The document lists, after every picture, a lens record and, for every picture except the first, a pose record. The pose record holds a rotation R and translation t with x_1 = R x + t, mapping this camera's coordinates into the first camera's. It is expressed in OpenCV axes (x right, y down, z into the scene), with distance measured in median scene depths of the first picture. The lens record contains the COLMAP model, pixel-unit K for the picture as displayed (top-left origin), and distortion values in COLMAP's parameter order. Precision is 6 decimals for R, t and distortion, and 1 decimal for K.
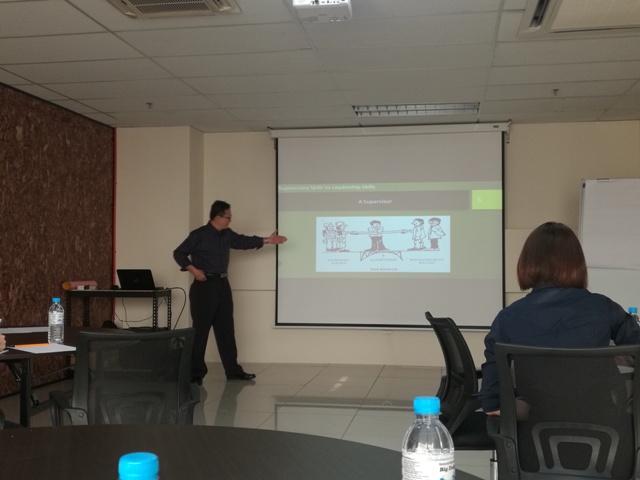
lens RADIAL K [[760.5, 0, 320.0], [0, 760.5, 240.0], [0, 0, 1]] dist [0.144096, -0.508683]
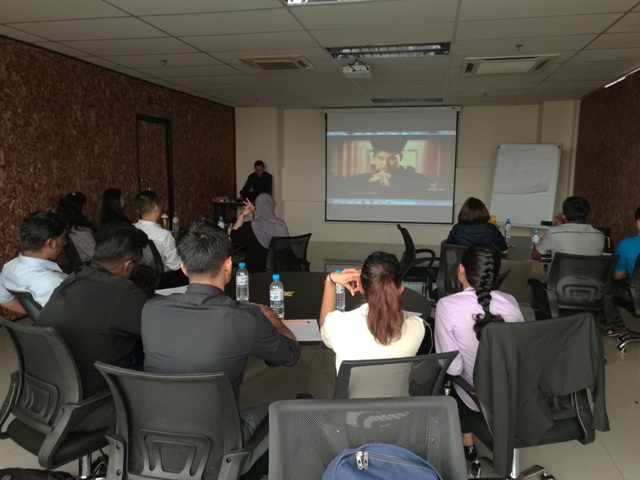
lens RADIAL K [[515.8, 0, 322.3], [0, 515.8, 243.3], [0, 0, 1]] dist [-0.025682, 0.097080]
pose [[0.998970, 0.010016, -0.044267, -0.013954], [-0.002273, 0.985163, 0.171609, -0.052850], [0.045329, -0.171331, 0.984170, -0.239376]]
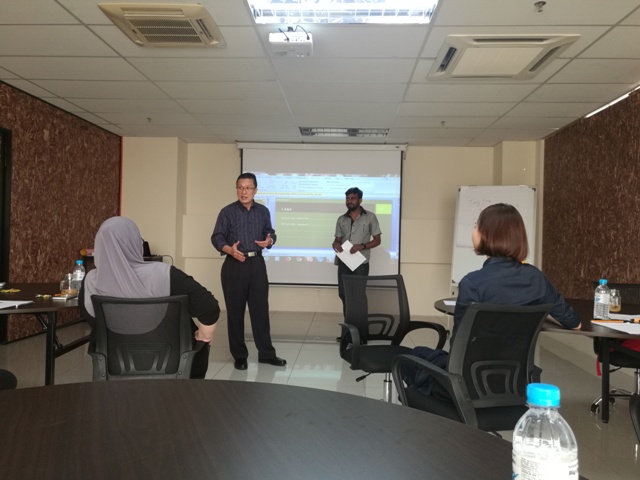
lens RADIAL K [[515.8, 0, 322.3], [0, 515.8, 243.3], [0, 0, 1]] dist [-0.025682, 0.097080]
pose [[0.992646, 0.020783, 0.119257, -0.024064], [-0.024802, 0.999170, 0.032310, 0.004591], [-0.118487, -0.035030, 0.992338, 0.059563]]
